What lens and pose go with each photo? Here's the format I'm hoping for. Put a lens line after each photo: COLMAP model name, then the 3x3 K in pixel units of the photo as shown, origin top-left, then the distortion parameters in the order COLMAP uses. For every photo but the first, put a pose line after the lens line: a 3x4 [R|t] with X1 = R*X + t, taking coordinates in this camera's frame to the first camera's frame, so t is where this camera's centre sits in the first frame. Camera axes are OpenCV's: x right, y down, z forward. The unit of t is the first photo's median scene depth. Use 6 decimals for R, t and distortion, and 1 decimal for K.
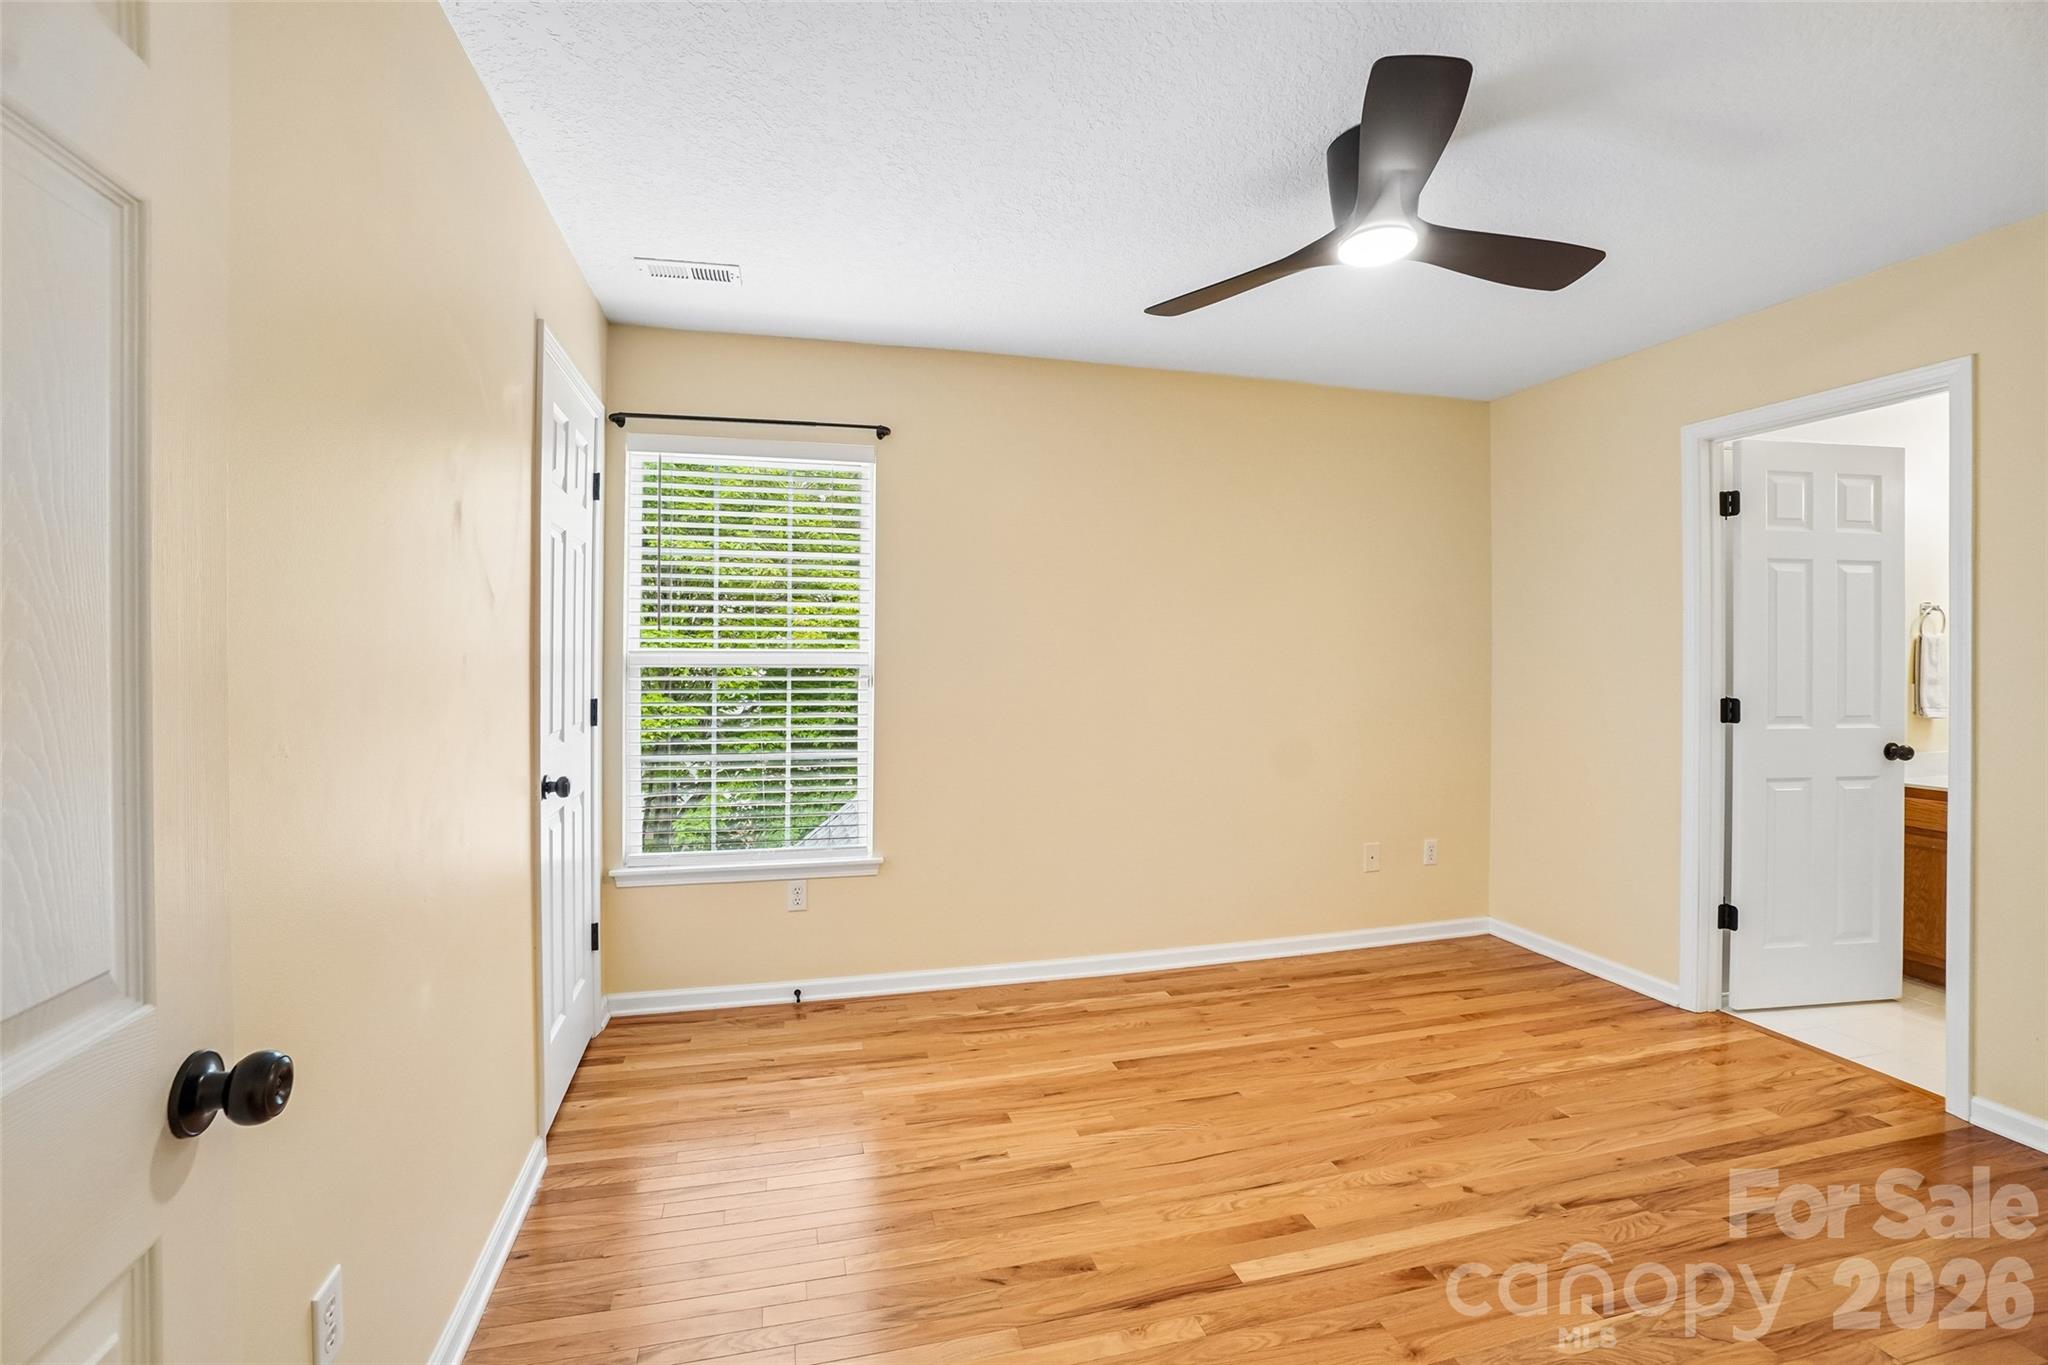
lens RADIAL K [[914.5, 0, 1013.7], [0, 914.5, 649.0], [0, 0, 1]] dist [-0.066321, 0.024569]
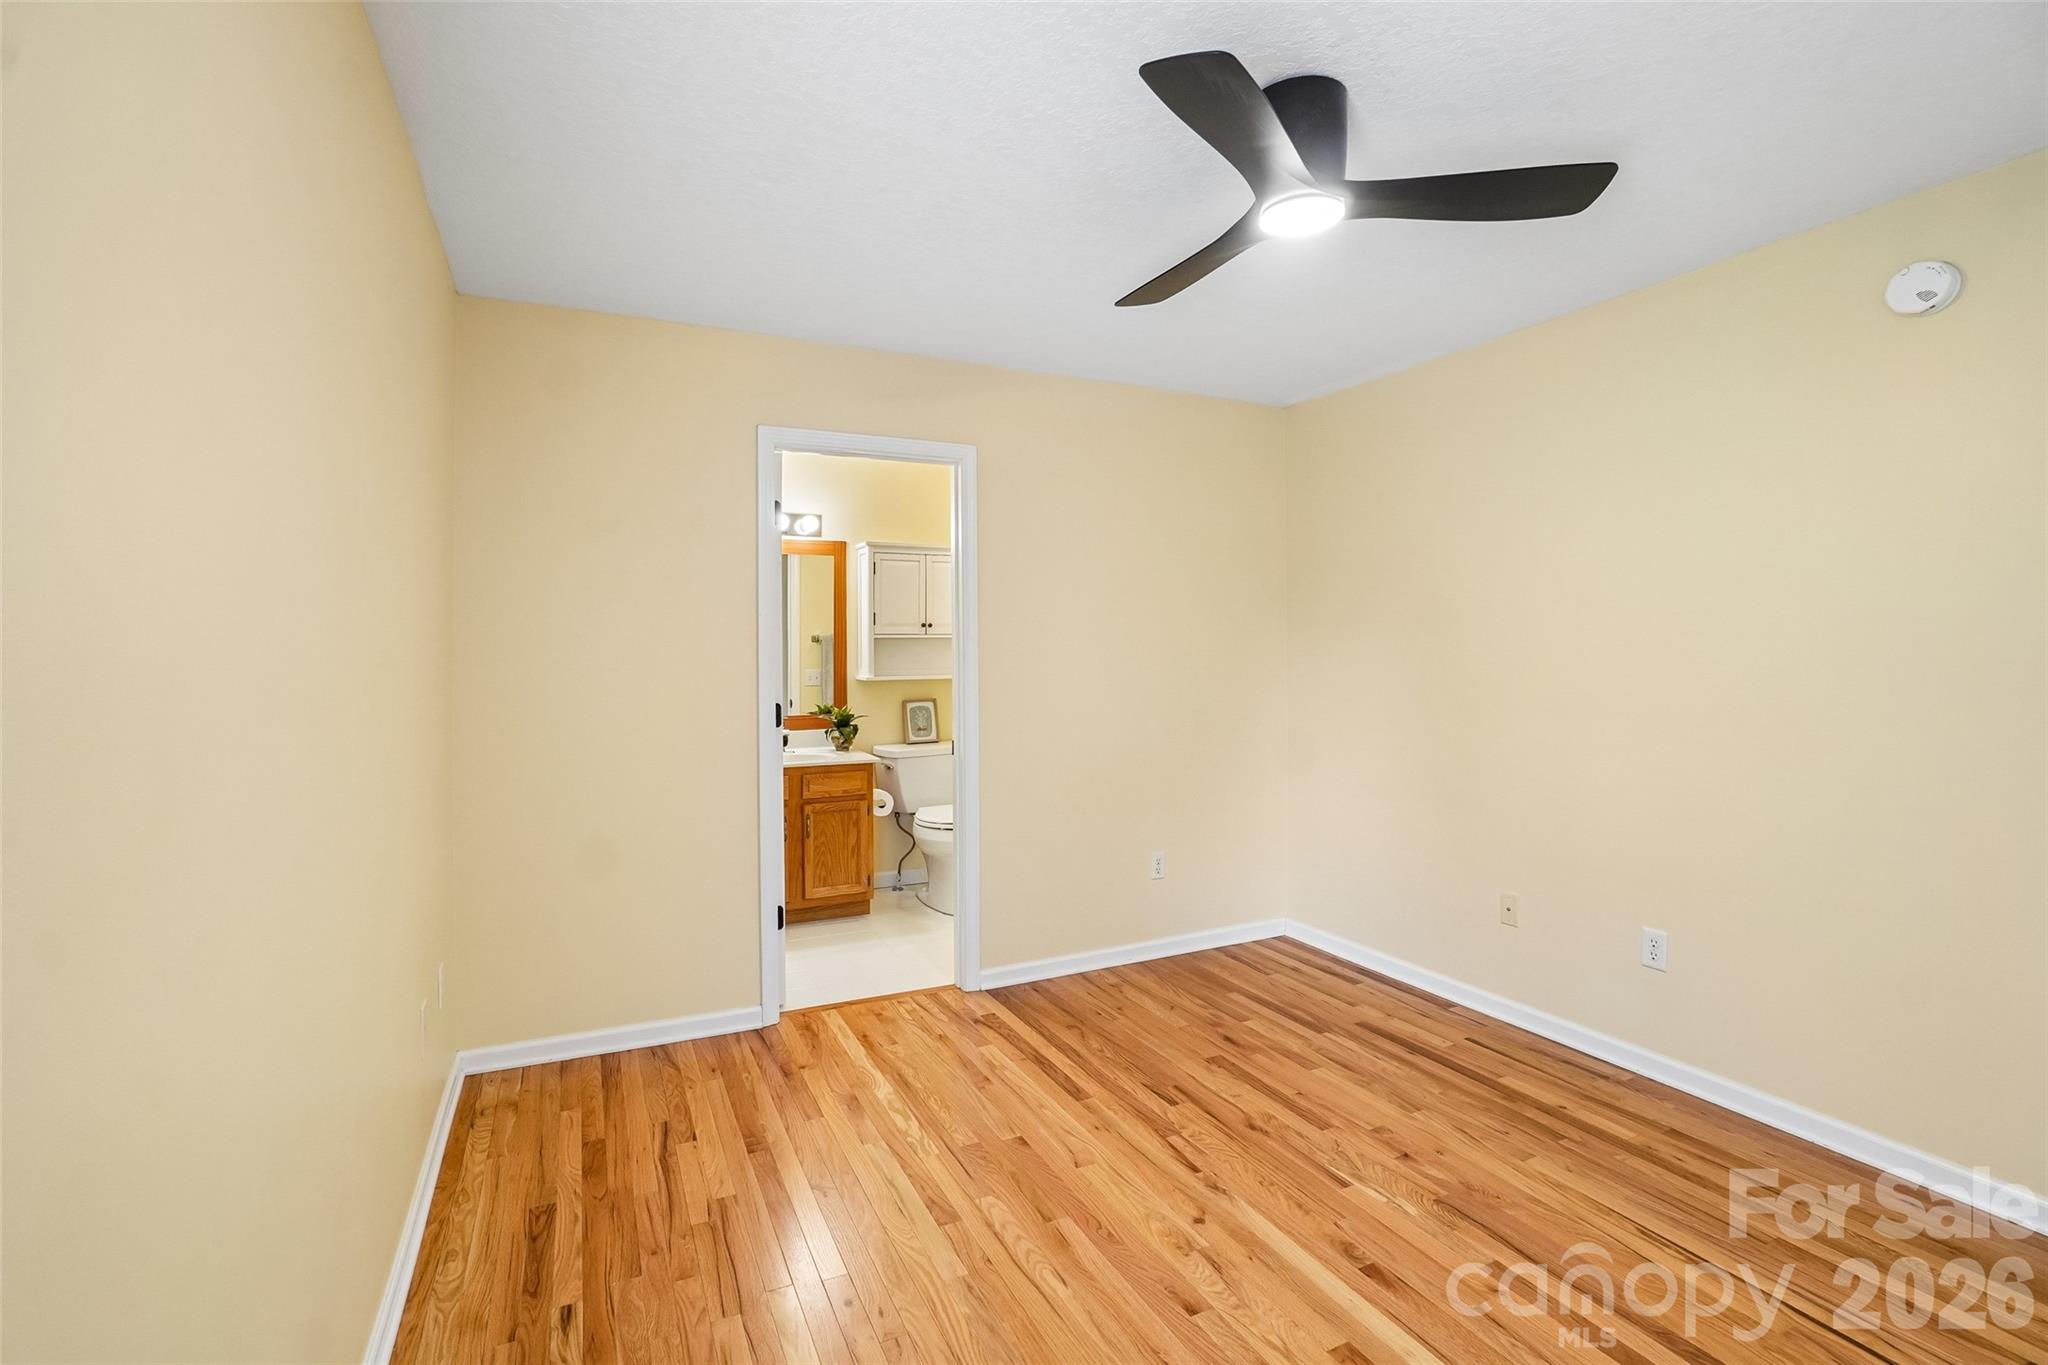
lens RADIAL K [[912.8, 0, 1012.8], [0, 912.8, 657.3], [0, 0, 1]] dist [-0.062119, 0.023537]
pose [[-0.189814, -0.006073, 0.981801, -0.259922], [-0.000421, 0.999981, 0.006104, -0.004068], [-0.981820, 0.000745, -0.189813, 0.910005]]
